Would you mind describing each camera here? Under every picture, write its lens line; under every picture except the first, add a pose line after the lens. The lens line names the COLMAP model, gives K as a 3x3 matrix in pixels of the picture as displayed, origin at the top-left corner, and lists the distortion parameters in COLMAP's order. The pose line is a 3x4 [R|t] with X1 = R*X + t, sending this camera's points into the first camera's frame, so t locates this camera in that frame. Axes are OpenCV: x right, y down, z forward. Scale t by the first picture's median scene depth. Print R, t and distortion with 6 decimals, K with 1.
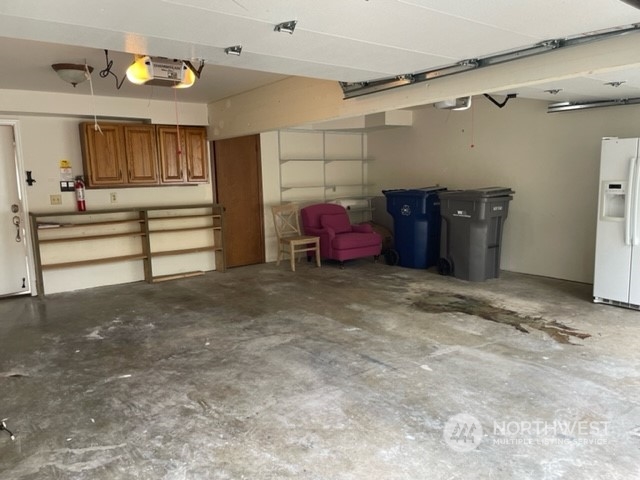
lens RADIAL K [[489.8, 0, 336.1], [0, 489.8, 243.0], [0, 0, 1]] dist [0.049772, -0.066860]
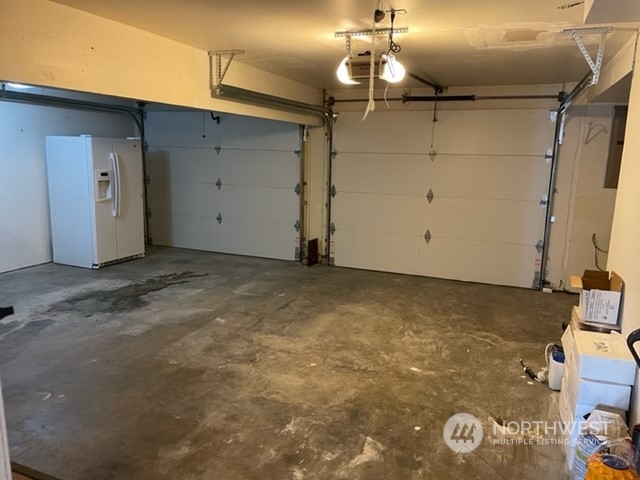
lens RADIAL K [[489.8, 0, 318.6], [0, 489.8, 240.2], [0, 0, 1]] dist [0.049772, -0.066860]
pose [[-0.505360, -0.146561, 0.850371, -0.966182], [0.106432, 0.967359, 0.229974, -0.211164], [-0.856320, 0.206726, -0.473266, 1.333959]]
